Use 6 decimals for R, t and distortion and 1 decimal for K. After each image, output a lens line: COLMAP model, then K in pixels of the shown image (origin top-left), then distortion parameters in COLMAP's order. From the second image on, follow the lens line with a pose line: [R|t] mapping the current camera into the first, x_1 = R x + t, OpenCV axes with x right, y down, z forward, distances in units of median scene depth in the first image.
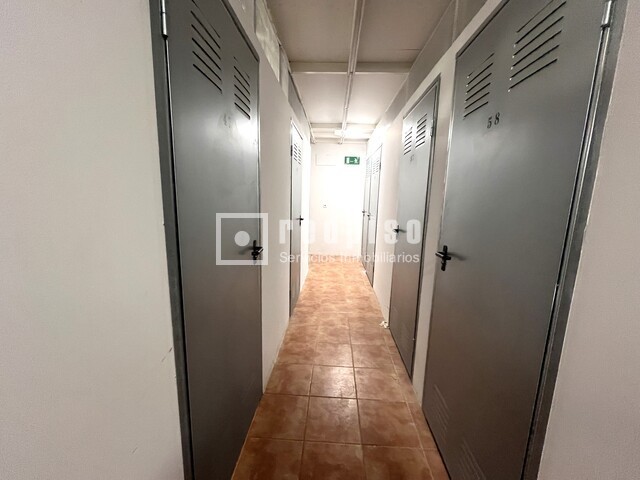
lens RADIAL K [[258.3, 0, 321.0], [0, 258.3, 238.1], [0, 0, 1]] dist [-0.002173, -0.000524]
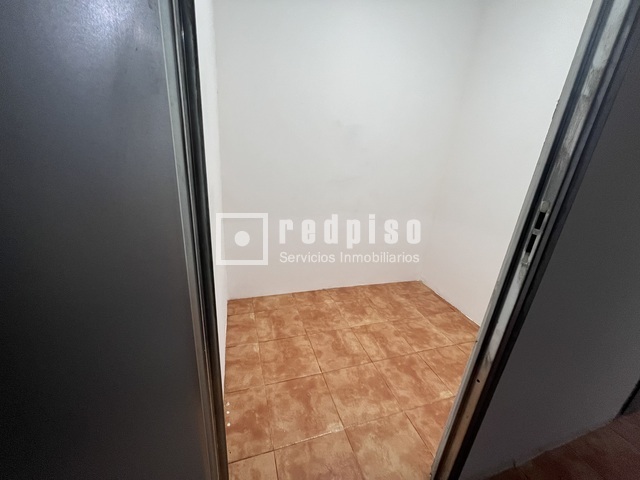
lens RADIAL K [[258.3, 0, 321.0], [0, 258.3, 238.1], [0, 0, 1]] dist [-0.002173, -0.000524]
pose [[0.362730, 0.312778, -0.877836, -0.006594], [-0.221917, 0.943884, 0.244613, 0.006257], [0.905085, 0.106078, 0.411786, 0.243015]]
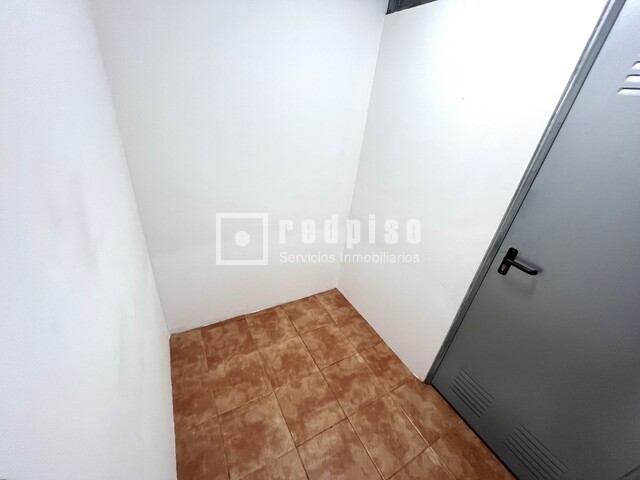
lens RADIAL K [[258.3, 0, 321.0], [0, 258.3, 238.1], [0, 0, 1]] dist [-0.002173, -0.000524]
pose [[0.839970, -0.192444, 0.507361, -0.526970], [-0.000430, 0.934763, 0.355271, -0.136156], [-0.542632, -0.298635, 0.785091, 0.313530]]
